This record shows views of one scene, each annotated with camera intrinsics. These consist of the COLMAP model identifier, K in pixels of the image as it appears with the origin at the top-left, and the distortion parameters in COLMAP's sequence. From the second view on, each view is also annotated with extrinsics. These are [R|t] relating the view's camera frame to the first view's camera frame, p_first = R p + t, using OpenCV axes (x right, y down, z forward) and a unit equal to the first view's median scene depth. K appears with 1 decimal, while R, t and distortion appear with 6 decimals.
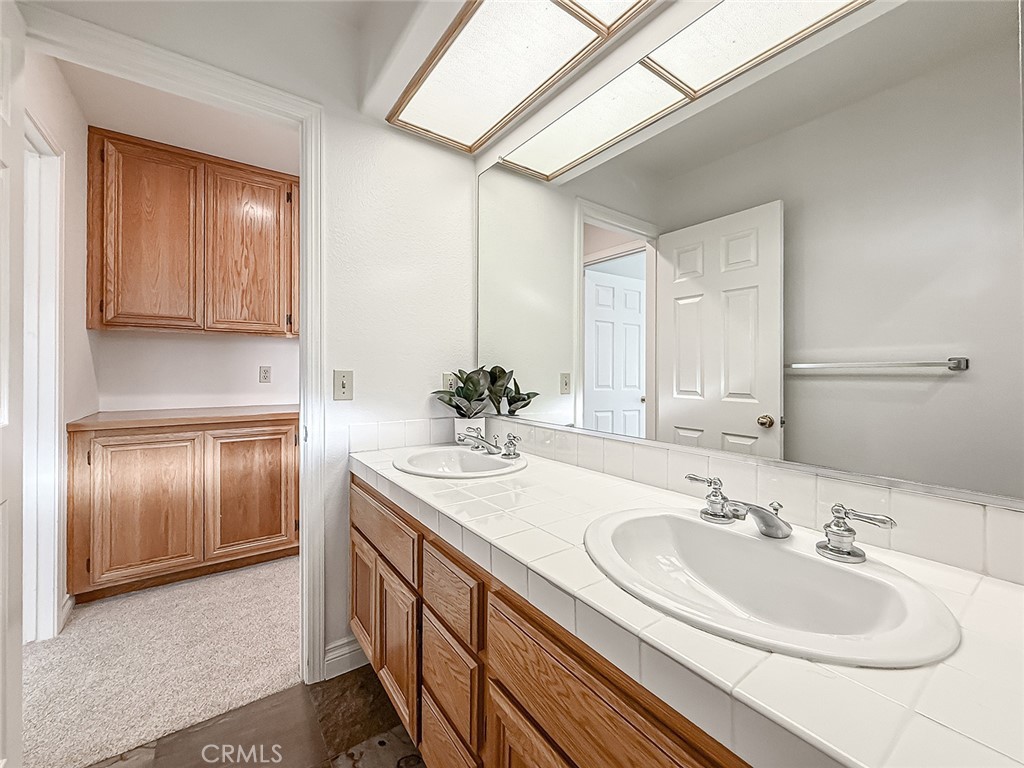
lens RADIAL K [[410.8, 0, 511.3], [0, 410.8, 373.9], [0, 0, 1]] dist [-0.000032, 0.000065]
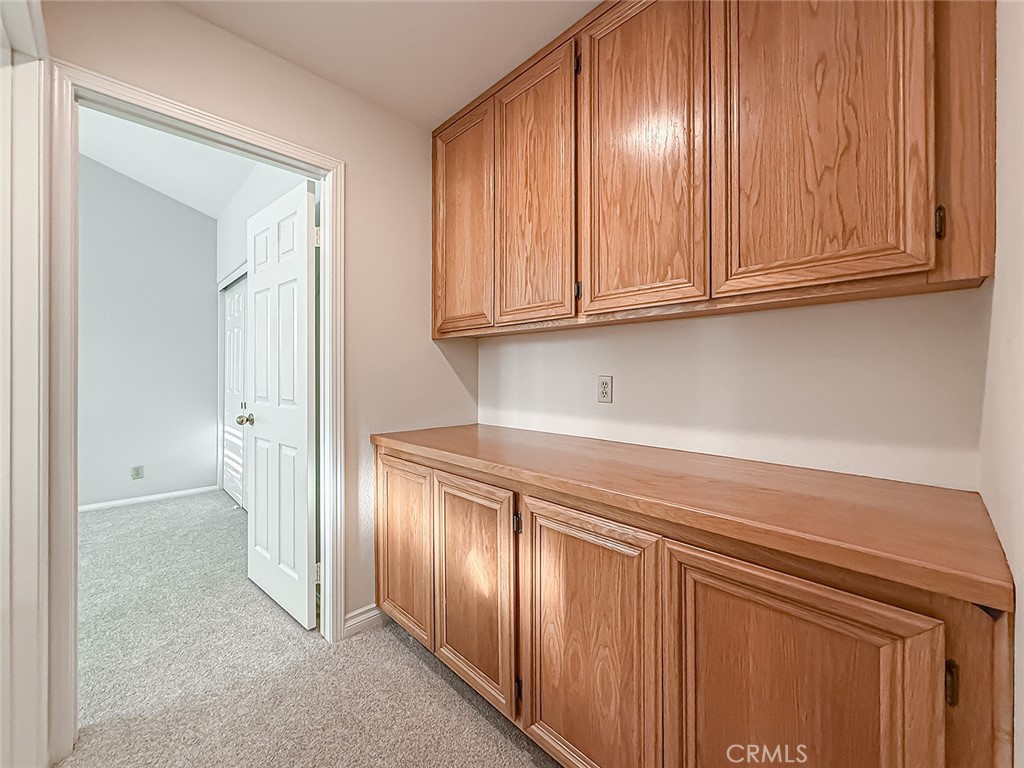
lens RADIAL K [[410.8, 0, 511.3], [0, 410.8, 373.9], [0, 0, 1]] dist [-0.000032, 0.000065]
pose [[0.139390, -0.004343, -0.990228, -0.024863], [-0.008419, 0.999949, -0.005571, -0.019999], [0.990202, 0.009113, 0.139347, 0.937252]]
